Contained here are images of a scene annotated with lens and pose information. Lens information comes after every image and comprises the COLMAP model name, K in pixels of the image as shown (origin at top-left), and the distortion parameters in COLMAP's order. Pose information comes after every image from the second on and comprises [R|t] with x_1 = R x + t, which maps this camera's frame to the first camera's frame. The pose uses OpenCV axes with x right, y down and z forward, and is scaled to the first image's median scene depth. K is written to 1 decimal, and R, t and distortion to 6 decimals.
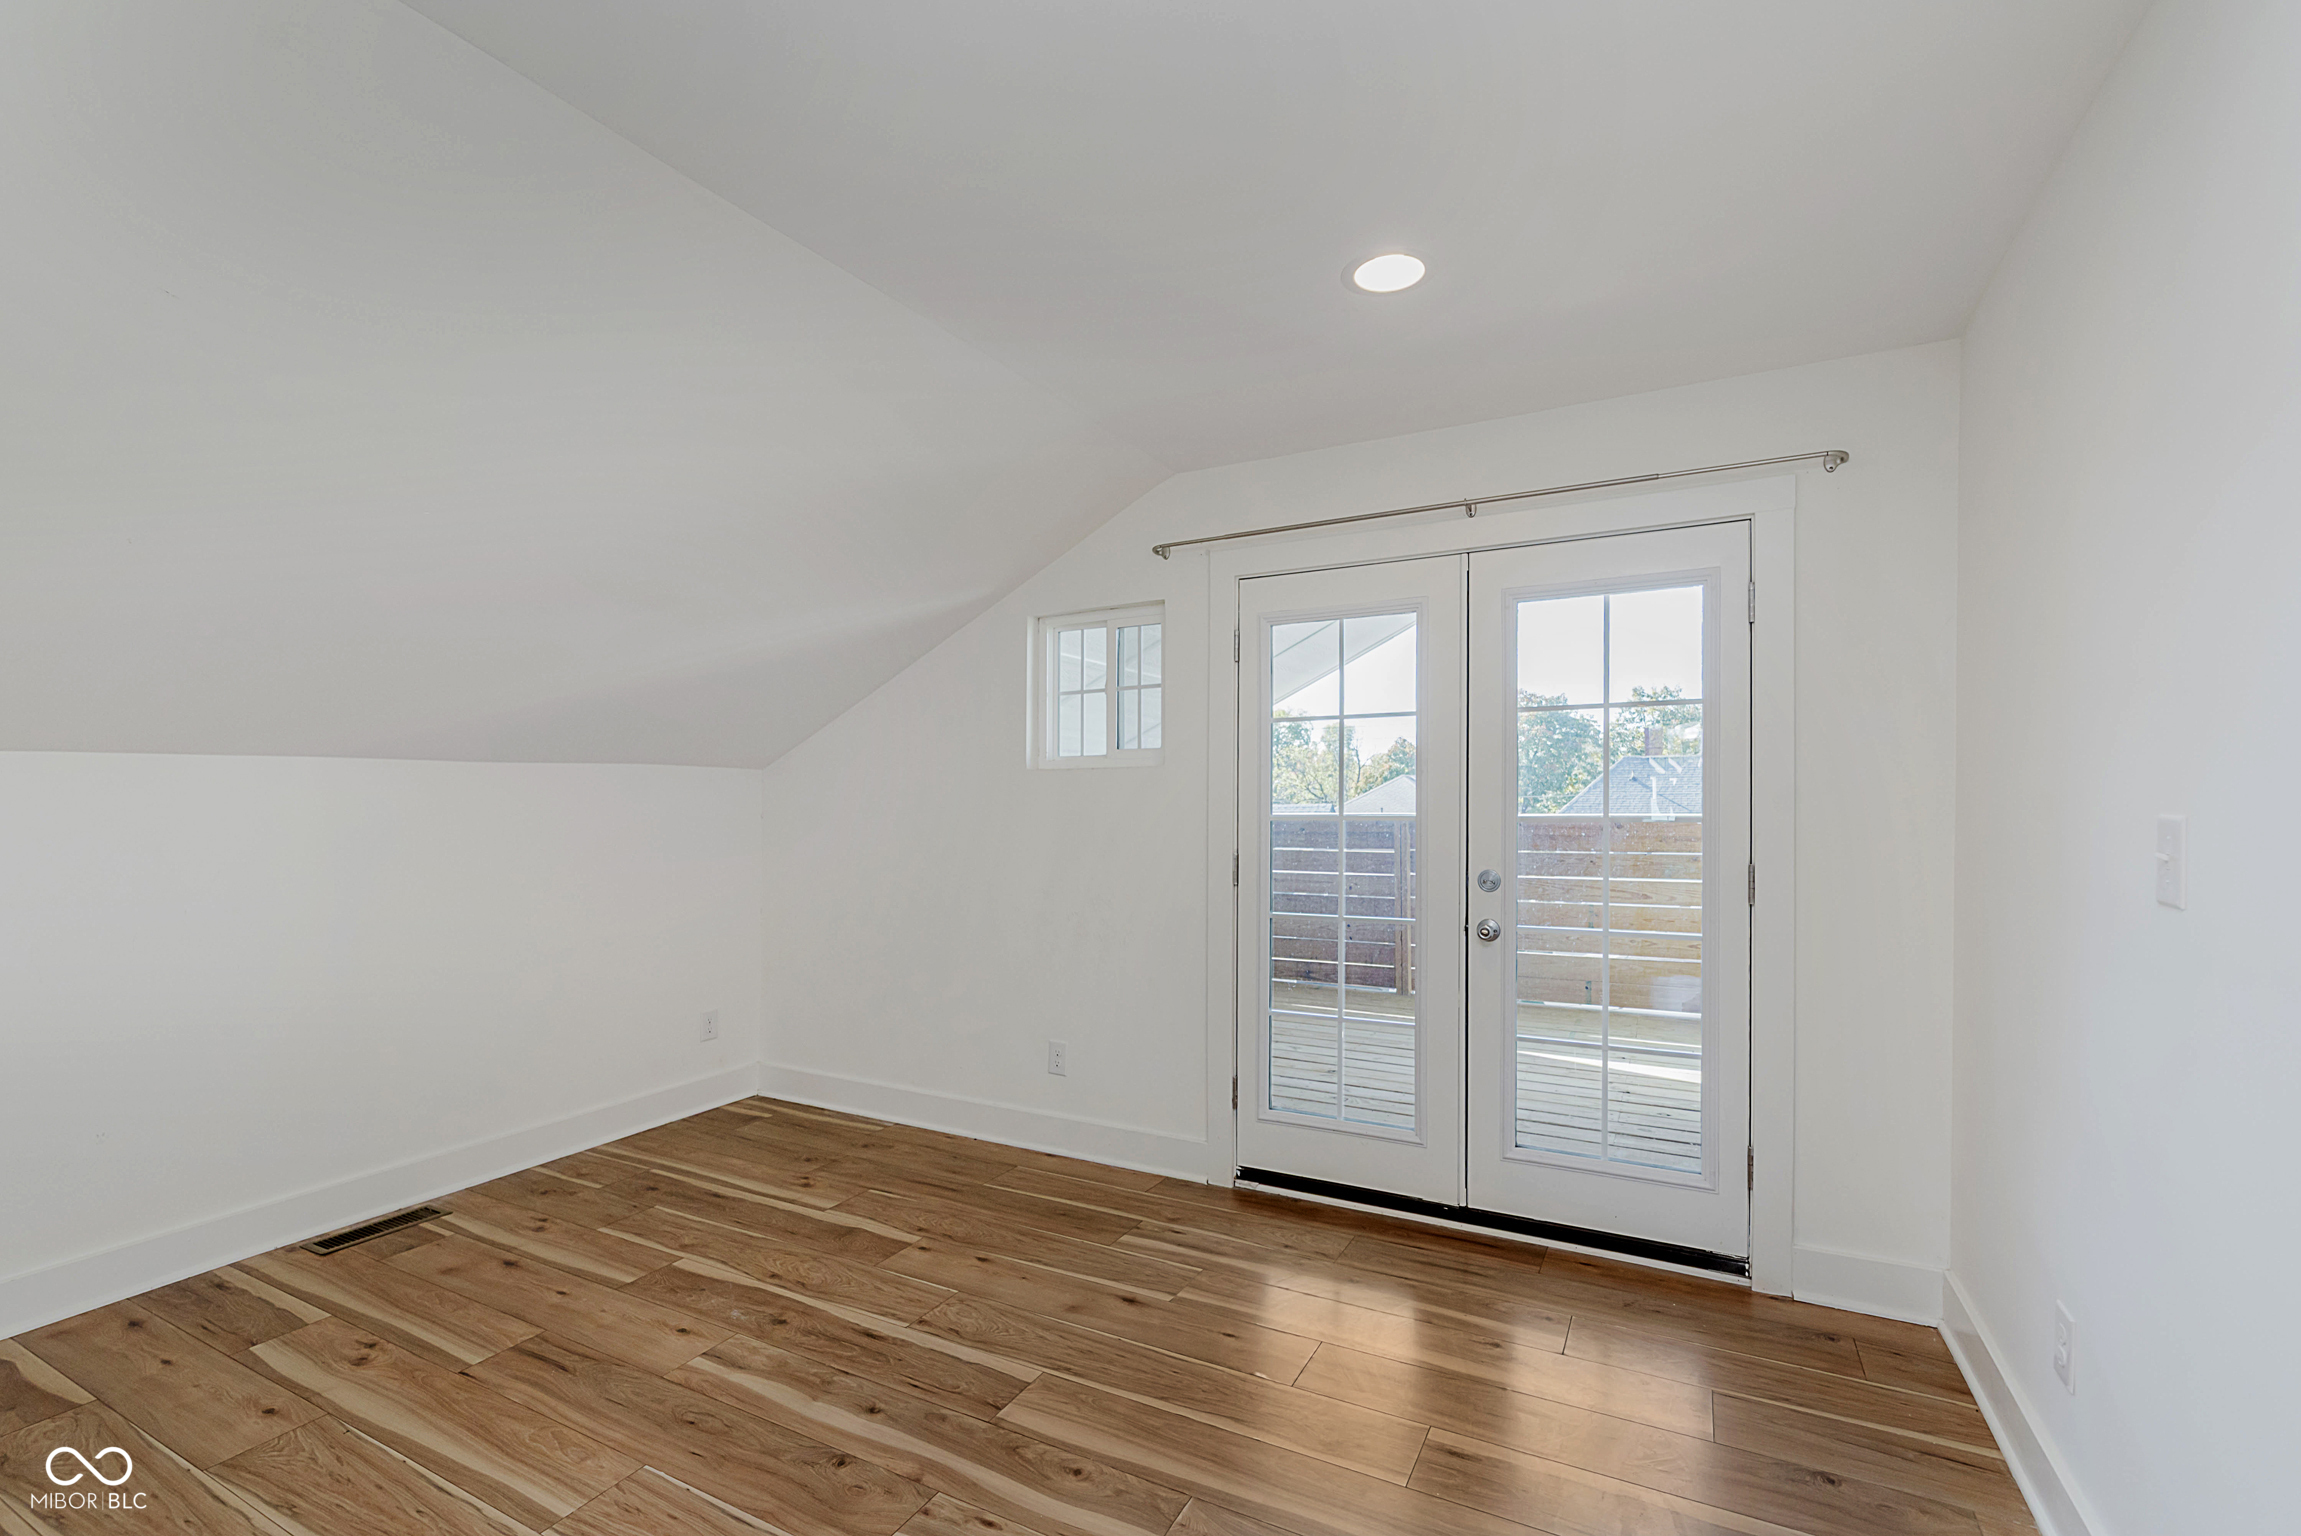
lens RADIAL K [[1004.0, 0, 1177.5], [0, 1004.0, 818.3], [0, 0, 1]] dist [0.002812, 0.000515]
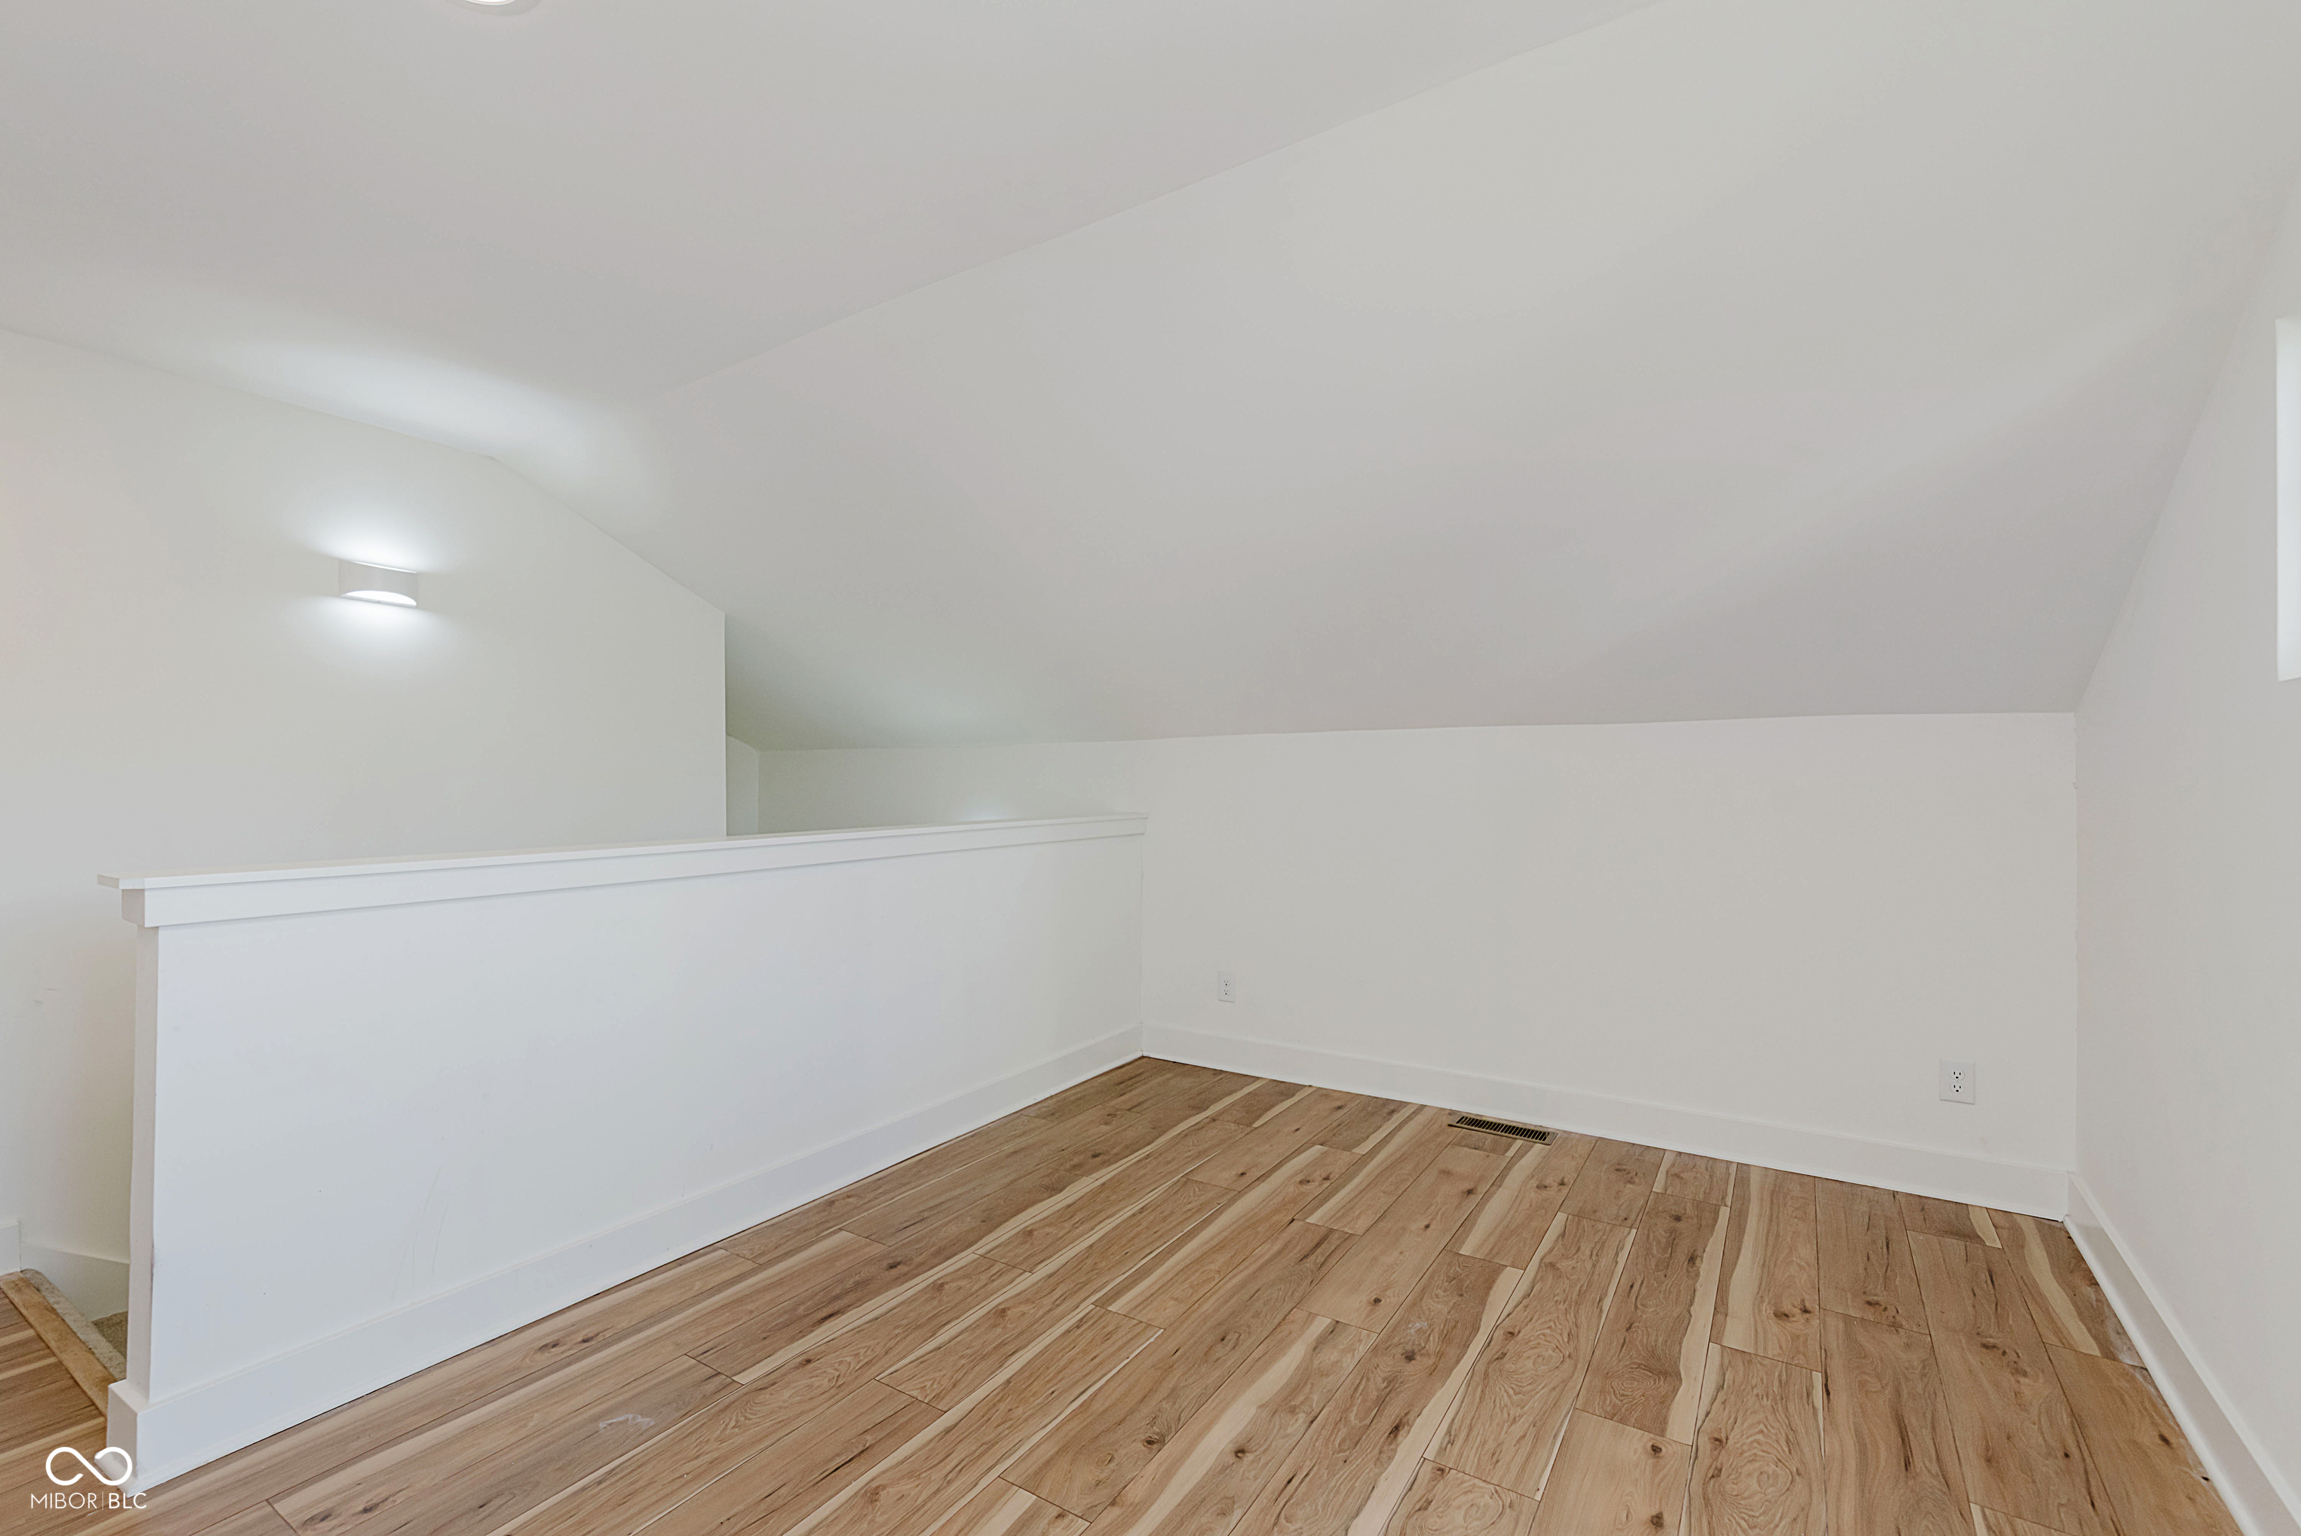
lens RADIAL K [[1004.0, 0, 1155.7], [0, 1004.0, 764.9], [0, 0, 1]] dist [0.002812, 0.000515]
pose [[-0.094736, -0.002567, -0.995499, 0.436970], [-0.022060, 0.999757, -0.000479, -0.005169], [0.995258, 0.021916, -0.094770, 0.755952]]
